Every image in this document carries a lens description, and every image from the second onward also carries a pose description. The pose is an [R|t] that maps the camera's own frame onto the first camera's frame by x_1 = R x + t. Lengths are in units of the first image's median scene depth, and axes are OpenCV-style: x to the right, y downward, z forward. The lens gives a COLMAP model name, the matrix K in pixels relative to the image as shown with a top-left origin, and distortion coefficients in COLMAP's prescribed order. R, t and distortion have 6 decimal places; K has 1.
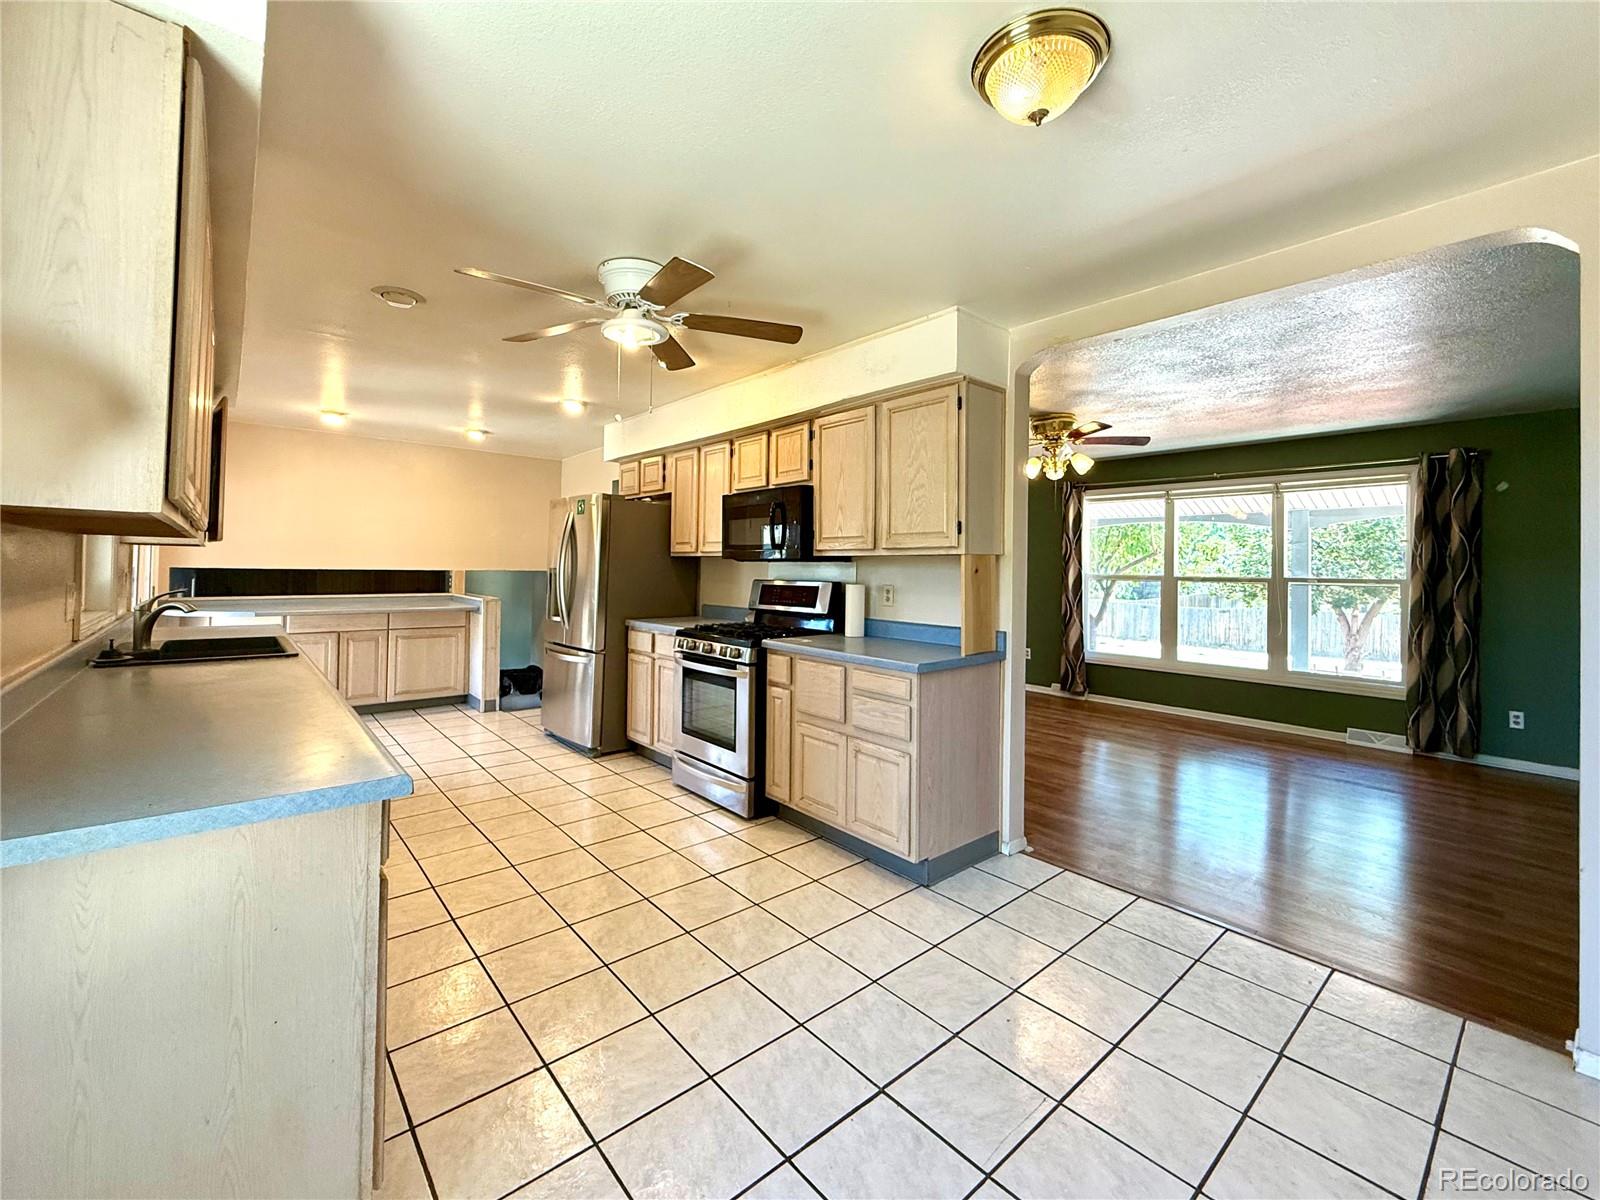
lens RADIAL K [[666.1, 0, 797.2], [0, 666.1, 549.0], [0, 0, 1]] dist [0.000536, 0.000020]
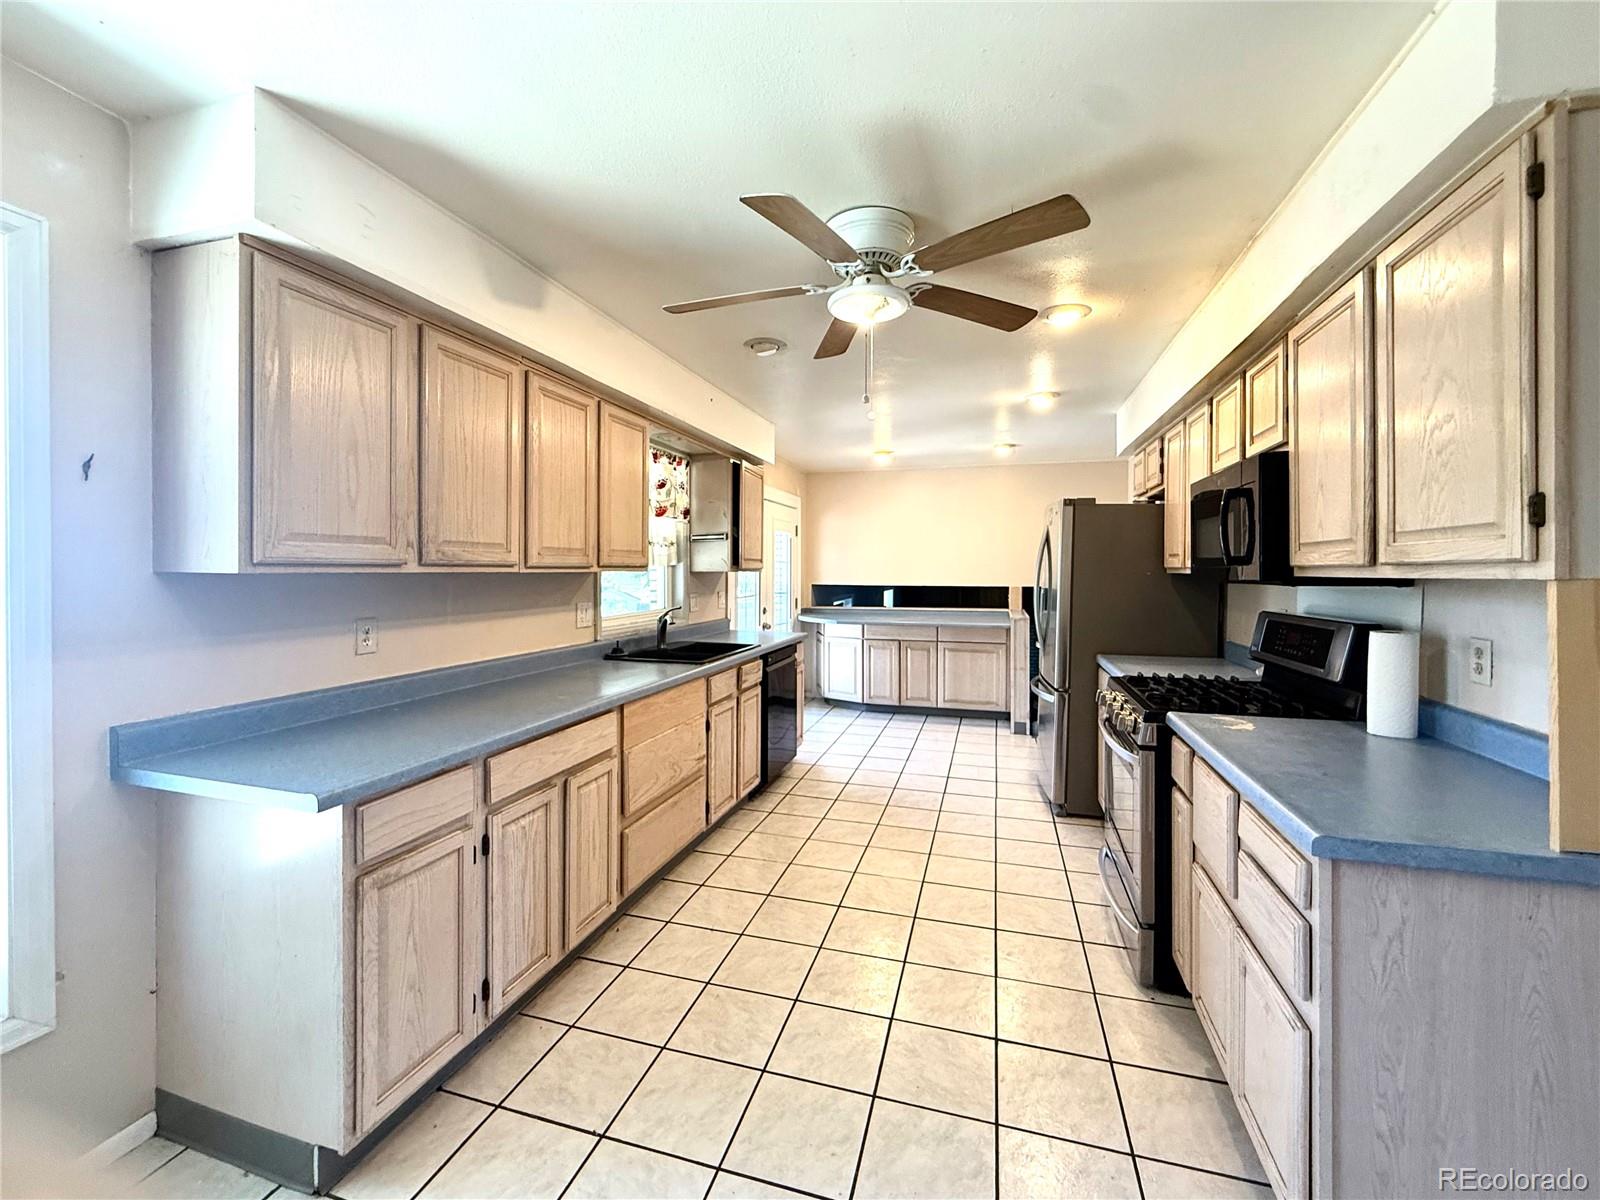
lens RADIAL K [[651.2, 0, 800.0], [0, 651.2, 575.4], [0, 0, 1]] dist [-0.000802, -0.006992]
pose [[0.540399, -0.006786, -0.841381, 0.256854], [0.028586, 0.999538, 0.010299, -0.008306], [0.840923, -0.029617, 0.540344, 0.356981]]
